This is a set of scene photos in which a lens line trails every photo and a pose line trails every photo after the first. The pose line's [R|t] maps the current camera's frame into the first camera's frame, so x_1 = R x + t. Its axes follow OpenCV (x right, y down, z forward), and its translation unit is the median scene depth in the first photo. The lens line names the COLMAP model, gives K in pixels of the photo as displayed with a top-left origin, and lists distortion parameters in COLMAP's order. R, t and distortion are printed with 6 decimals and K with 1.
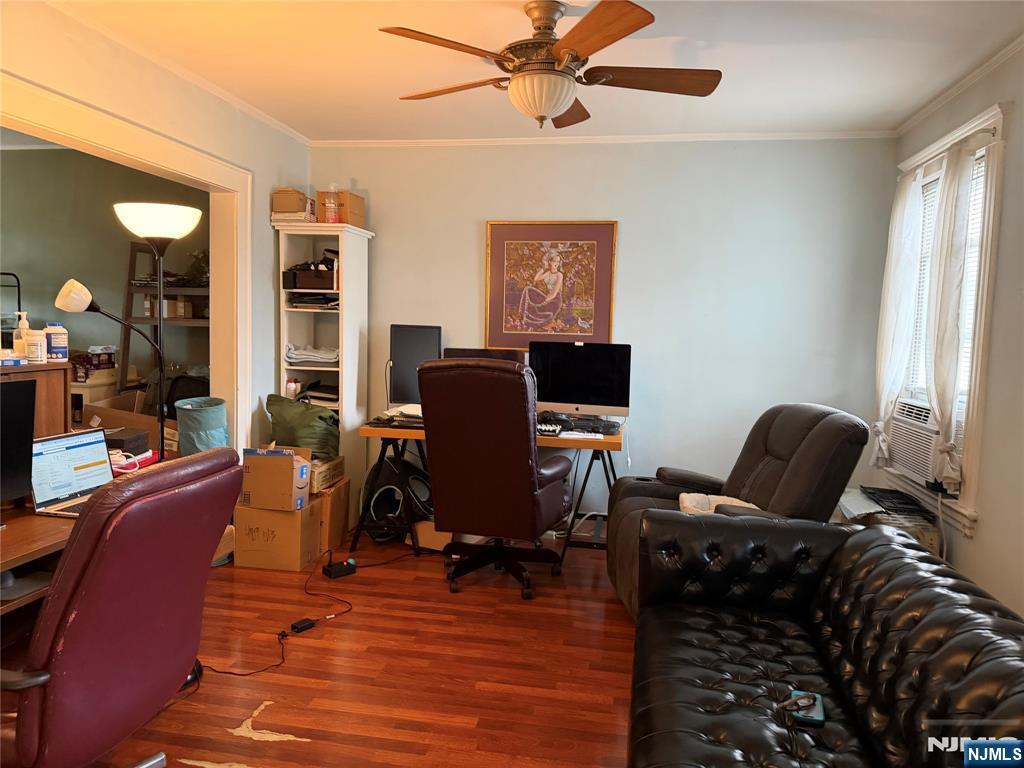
lens RADIAL K [[729.2, 0, 505.3], [0, 729.2, 383.6], [0, 0, 1]] dist [0.075348, -0.087255]
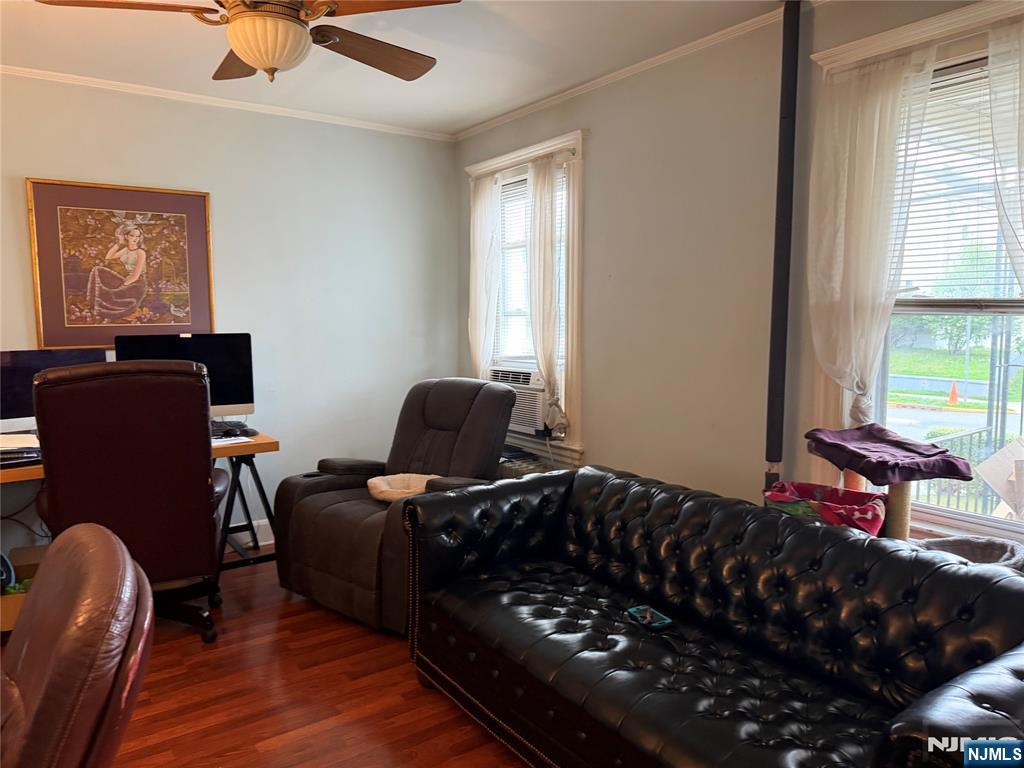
lens RADIAL K [[729.2, 0, 513.1], [0, 729.2, 392.8], [0, 0, 1]] dist [0.075348, -0.087255]
pose [[0.696799, -0.112692, 0.708359, -0.251926], [0.085358, 0.993591, 0.074104, -0.019750], [-0.712170, 0.008828, 0.701952, 0.129227]]
